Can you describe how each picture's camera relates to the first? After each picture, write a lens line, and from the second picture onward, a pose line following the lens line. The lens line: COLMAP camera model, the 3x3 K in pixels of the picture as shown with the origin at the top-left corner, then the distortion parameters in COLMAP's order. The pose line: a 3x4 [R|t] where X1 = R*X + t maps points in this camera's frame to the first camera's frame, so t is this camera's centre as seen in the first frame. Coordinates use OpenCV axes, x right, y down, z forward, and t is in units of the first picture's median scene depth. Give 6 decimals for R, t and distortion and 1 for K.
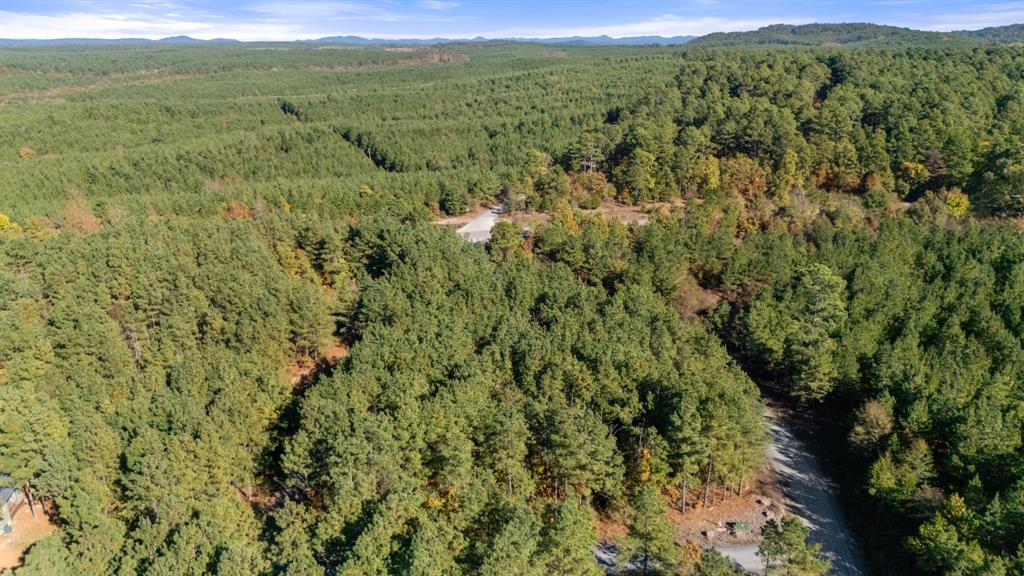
lens RADIAL K [[748.7, 0, 514.3], [0, 748.7, 285.2], [0, 0, 1]] dist [0.084660, -0.089133]
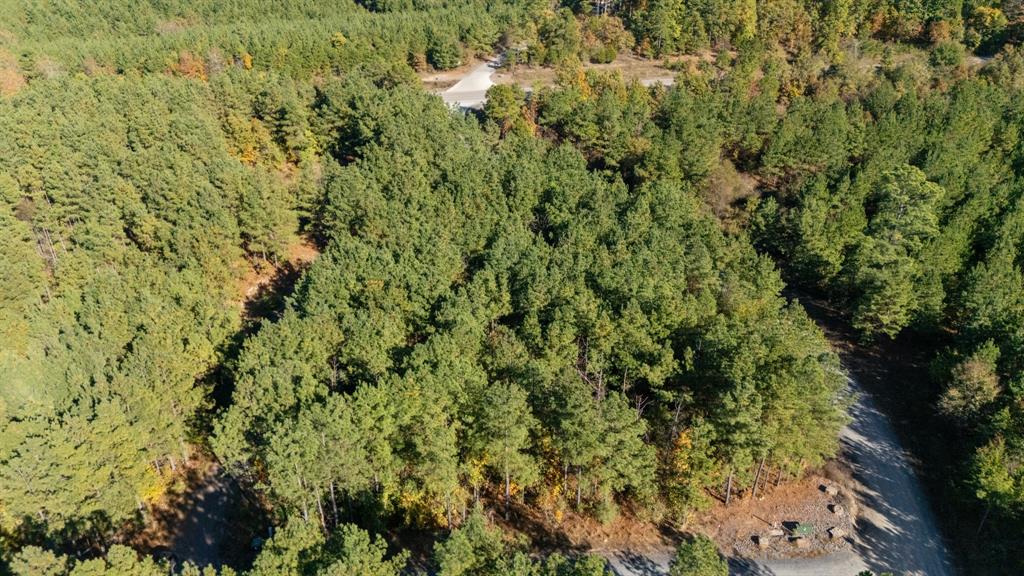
lens RADIAL K [[748.7, 0, 514.3], [0, 748.7, 285.2], [0, 0, 1]] dist [0.084660, -0.089133]
pose [[0.999990, 0.004260, 0.001632, -0.000299], [-0.004508, 0.977696, 0.209978, -0.057462], [-0.000701, -0.209983, 0.977705, 0.180510]]
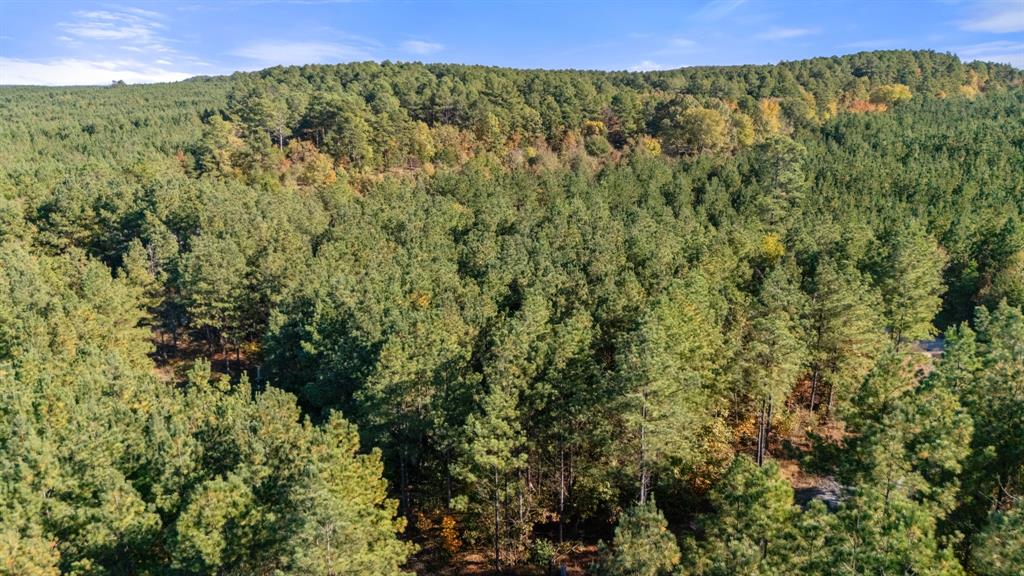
lens RADIAL K [[748.7, 0, 514.3], [0, 748.7, 285.2], [0, 0, 1]] dist [0.084660, -0.089133]
pose [[0.798603, -0.147750, 0.583441, -0.358104], [0.183844, 0.982952, -0.002720, 0.081459], [-0.573093, 0.109435, 0.812151, 0.367114]]
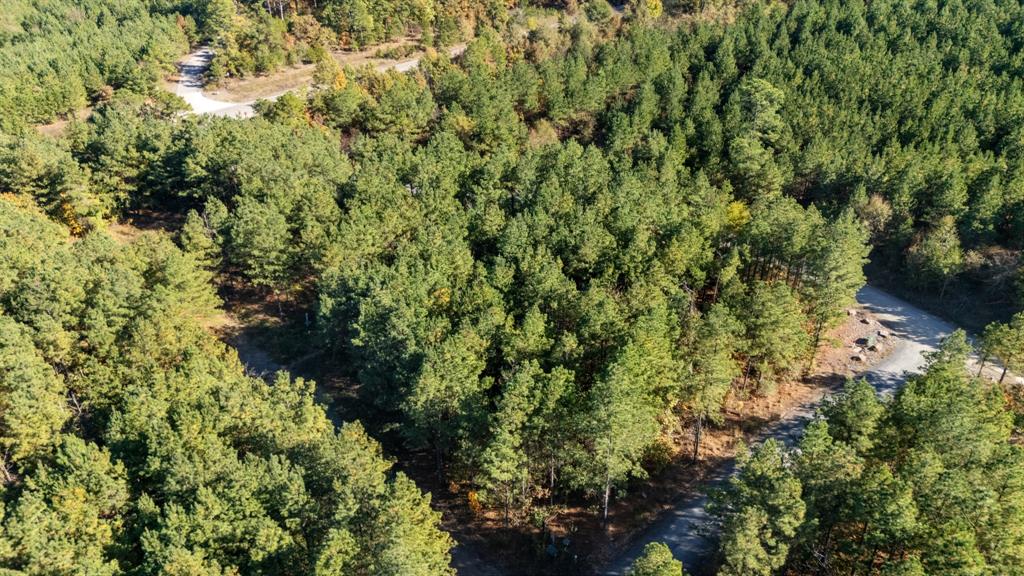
lens RADIAL K [[748.7, 0, 514.3], [0, 748.7, 285.2], [0, 0, 1]] dist [0.084660, -0.089133]
pose [[0.797912, -0.309509, 0.517244, -0.388975], [0.193114, 0.944135, 0.267051, -0.083370], [-0.571003, -0.113196, 0.813107, 0.270900]]
